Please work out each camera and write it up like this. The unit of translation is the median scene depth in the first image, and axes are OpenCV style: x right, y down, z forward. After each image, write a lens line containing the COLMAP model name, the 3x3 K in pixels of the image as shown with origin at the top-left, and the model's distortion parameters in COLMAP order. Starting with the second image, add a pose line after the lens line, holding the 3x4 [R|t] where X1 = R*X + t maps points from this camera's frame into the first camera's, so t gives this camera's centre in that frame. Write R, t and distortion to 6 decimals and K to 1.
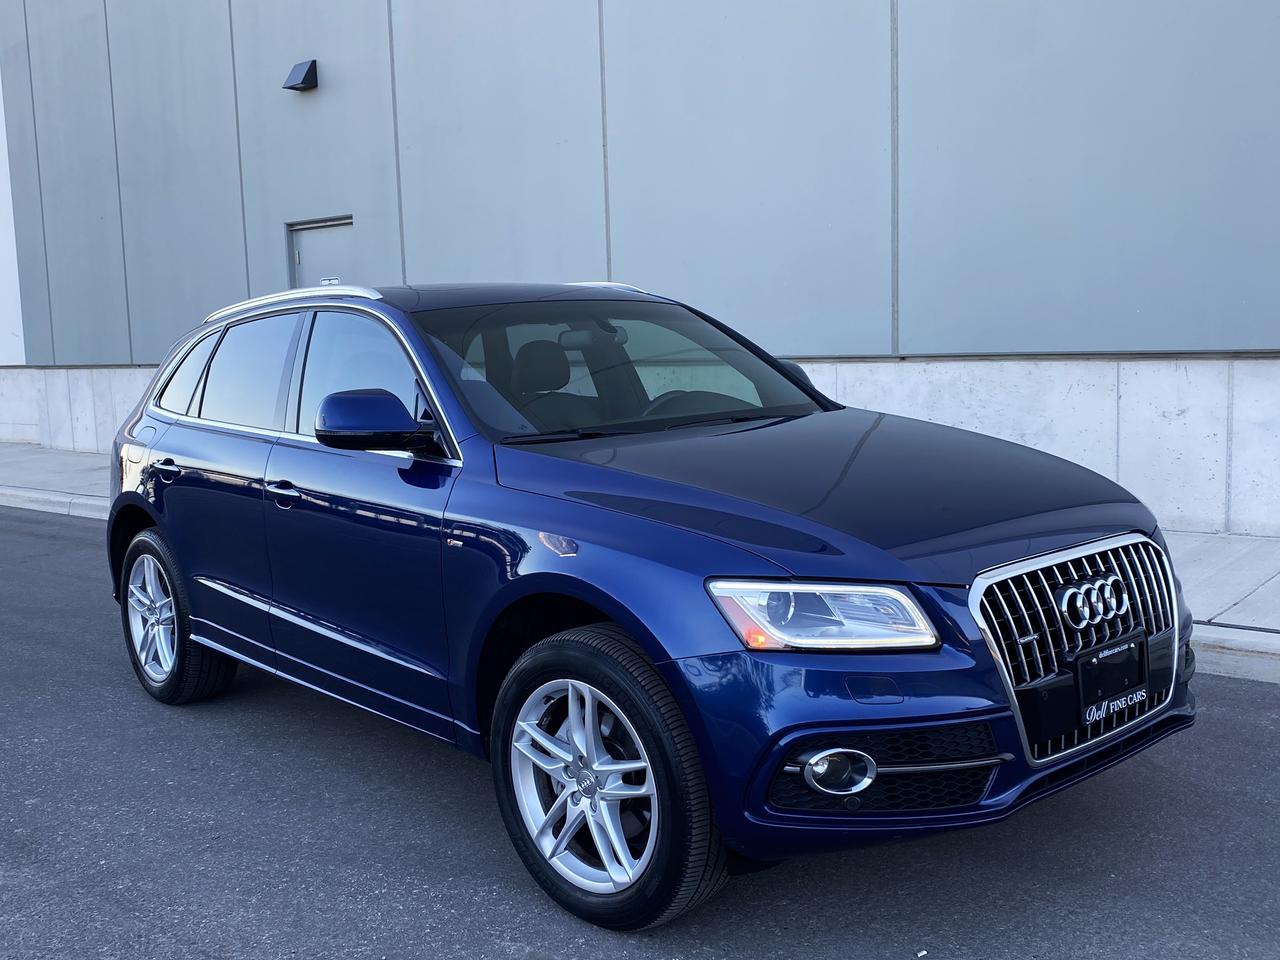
lens RADIAL K [[1284.1, 0, 643.0], [0, 1284.1, 480.8], [0, 0, 1]] dist [0.019258, -0.002782]
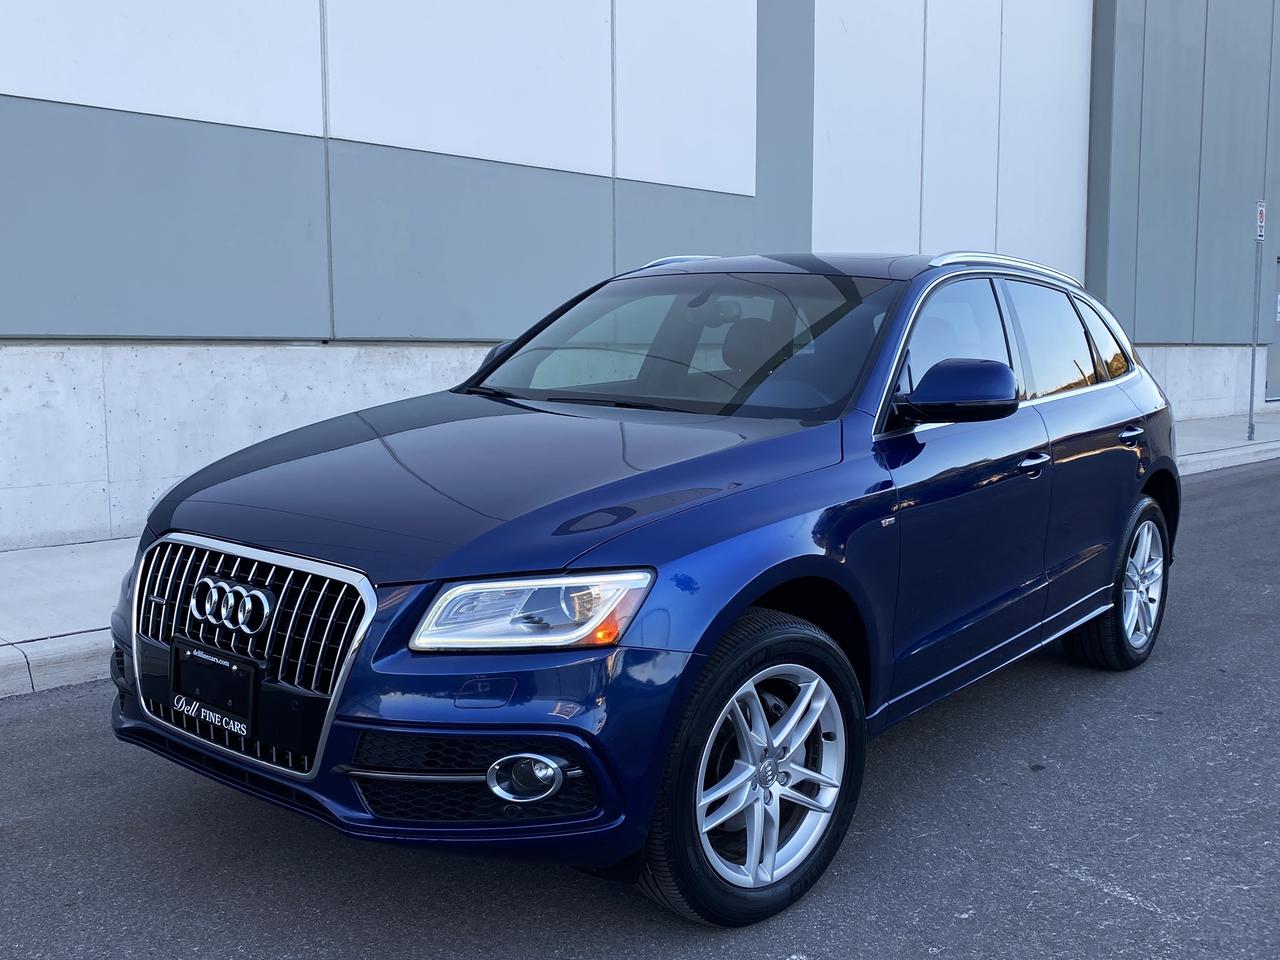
lens RADIAL K [[1230.0, 0, 632.3], [0, 1230.0, 479.2], [0, 0, 1]] dist [0.011727, 0.007723]
pose [[0.173066, 0.168800, -0.970337, 1.163848], [-0.147414, 0.978546, 0.143935, -0.155997], [0.973816, 0.118131, 0.194236, 1.018207]]
